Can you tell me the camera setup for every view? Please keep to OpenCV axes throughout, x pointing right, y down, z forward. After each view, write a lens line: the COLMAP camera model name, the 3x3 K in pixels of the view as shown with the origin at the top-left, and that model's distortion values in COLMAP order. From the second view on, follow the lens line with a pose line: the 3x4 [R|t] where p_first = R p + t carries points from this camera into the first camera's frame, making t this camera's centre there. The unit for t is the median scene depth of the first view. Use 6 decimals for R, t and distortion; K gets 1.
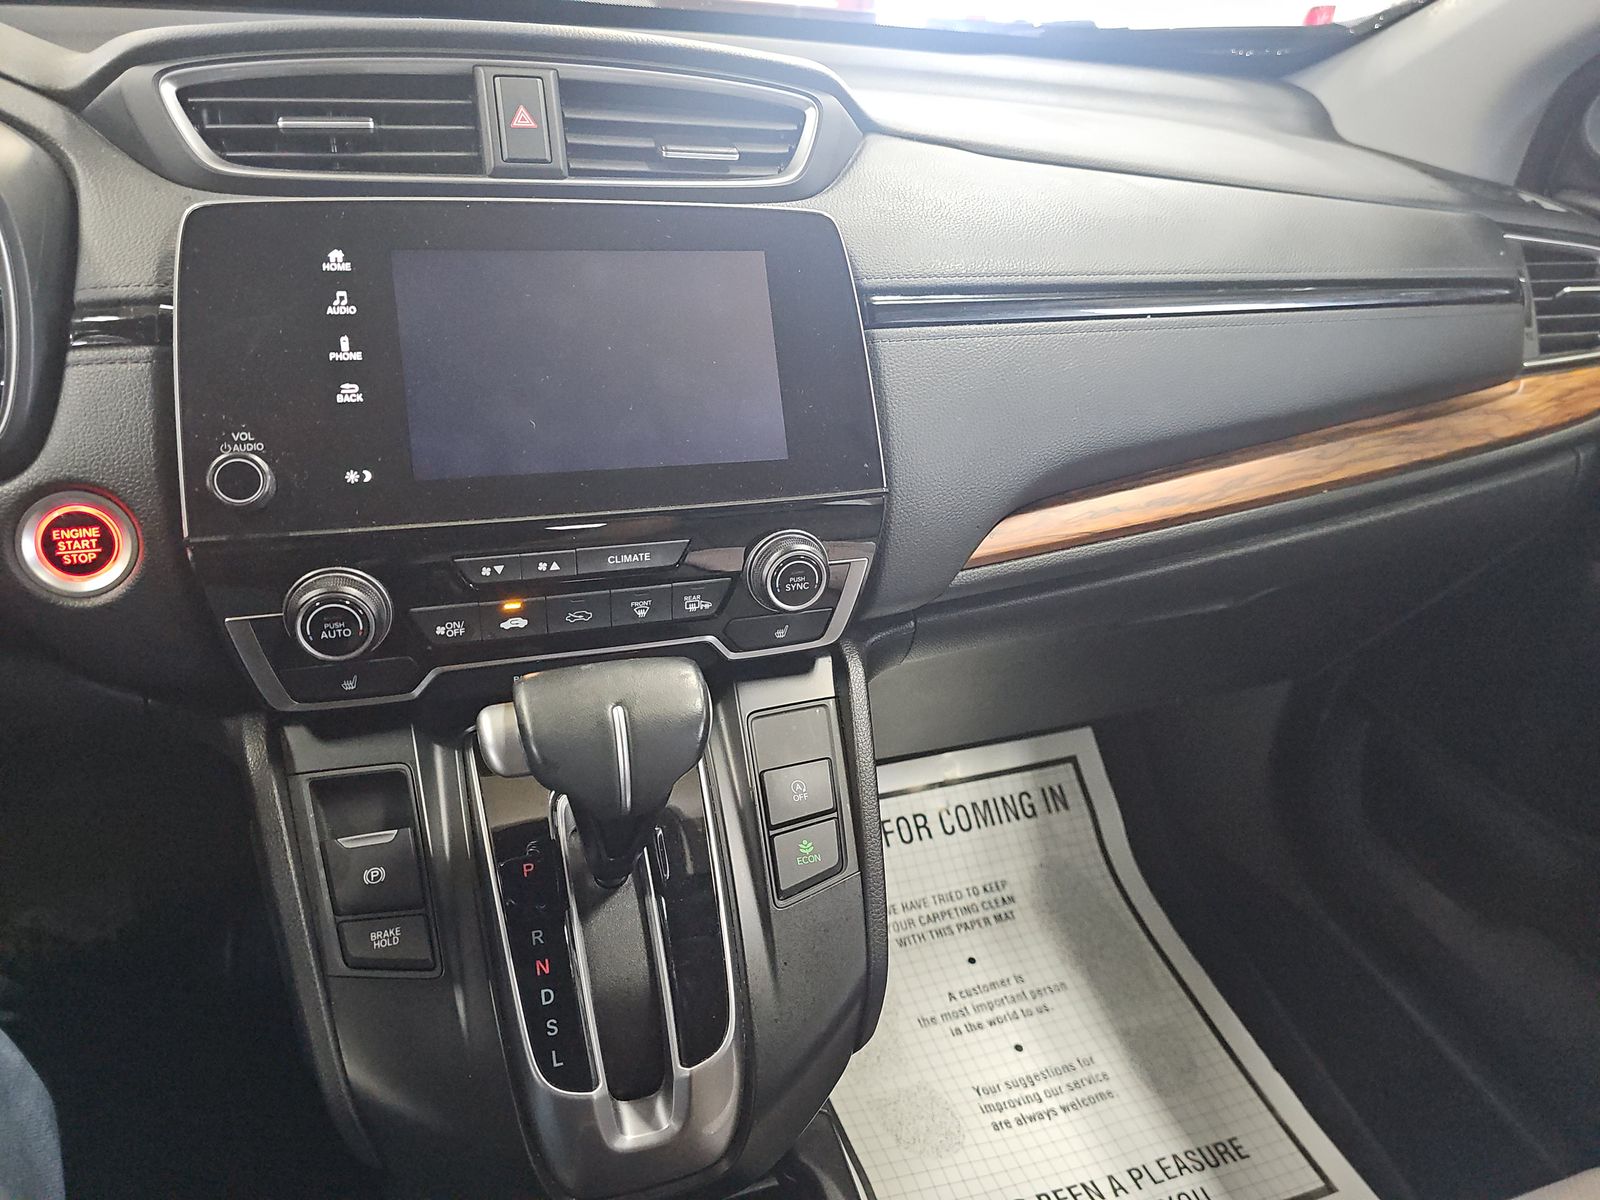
lens RADIAL K [[1093.6, 0, 800.1], [0, 1093.6, 599.7], [0, 0, 1]] dist [0.015974, -0.016059]
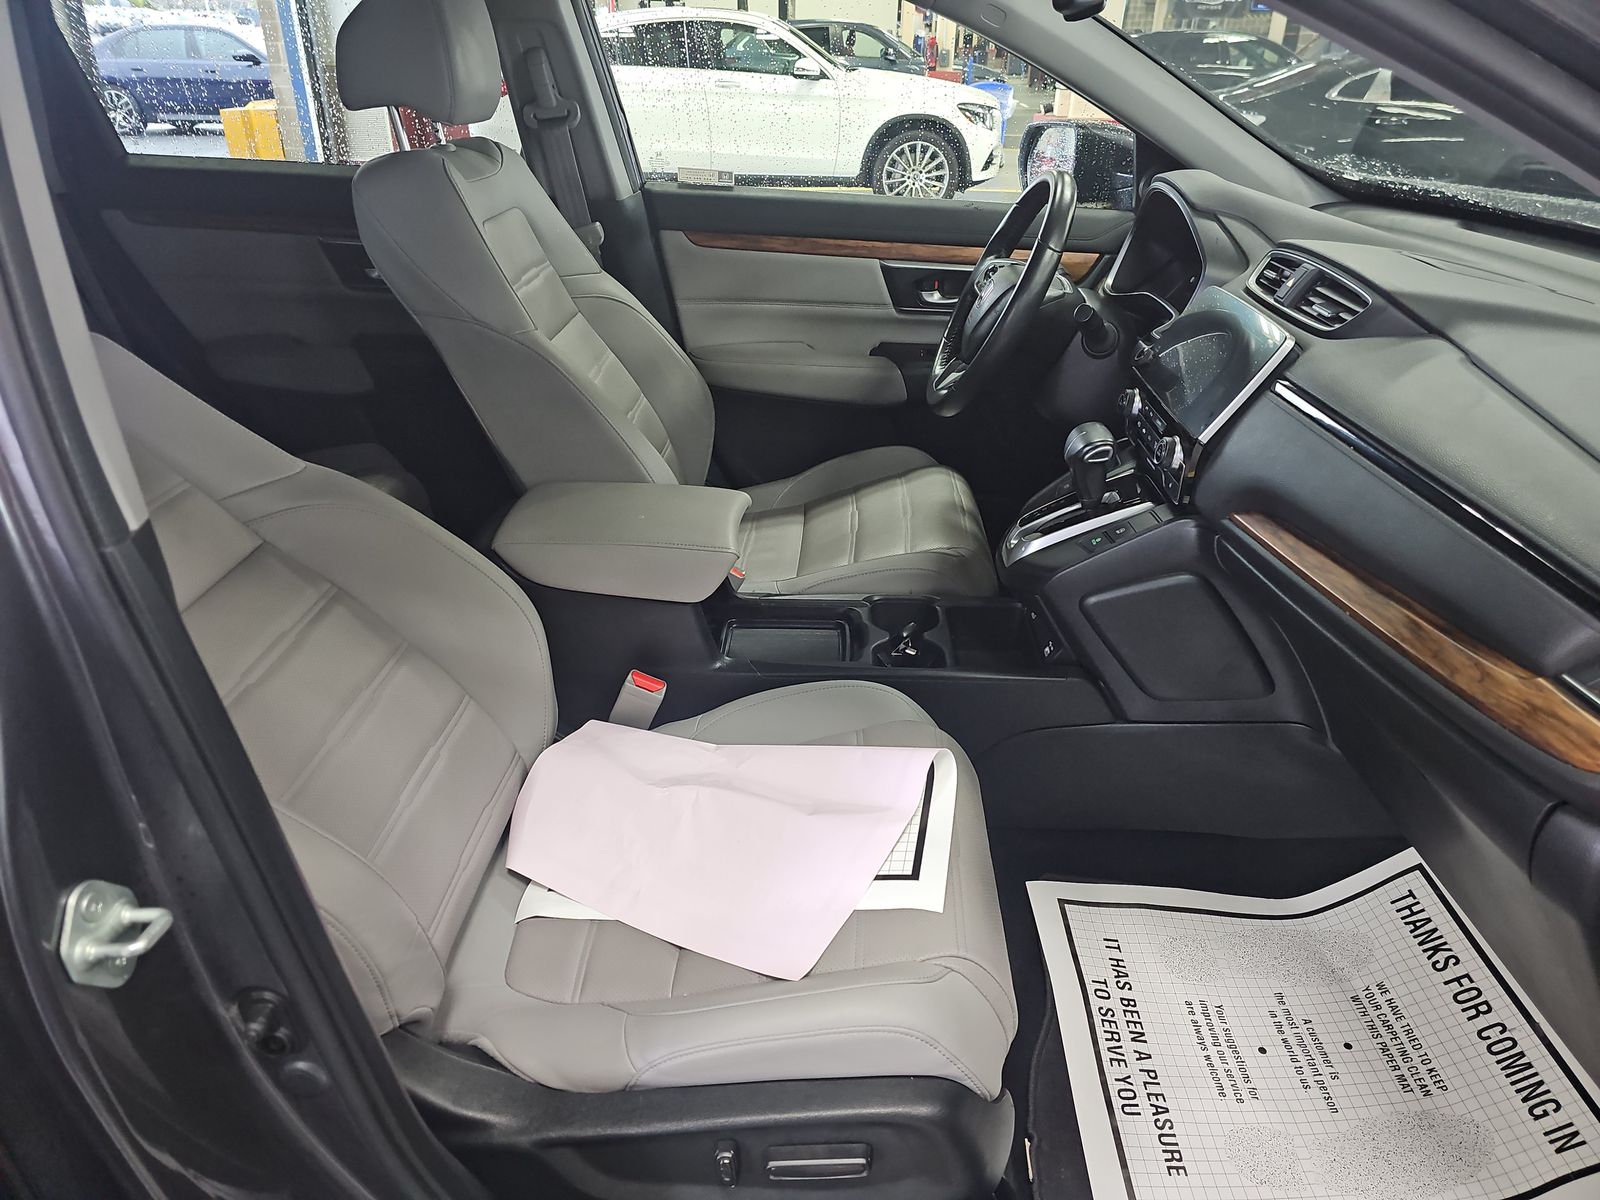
lens RADIAL K [[1093.6, 0, 800.2], [0, 1093.6, 599.7], [0, 0, 1]] dist [0.015974, -0.016059]
pose [[-0.365997, 0.337939, -0.867089, 1.163159], [-0.513439, 0.703769, 0.491009, -0.263379], [0.776161, 0.624905, -0.084066, 0.337857]]
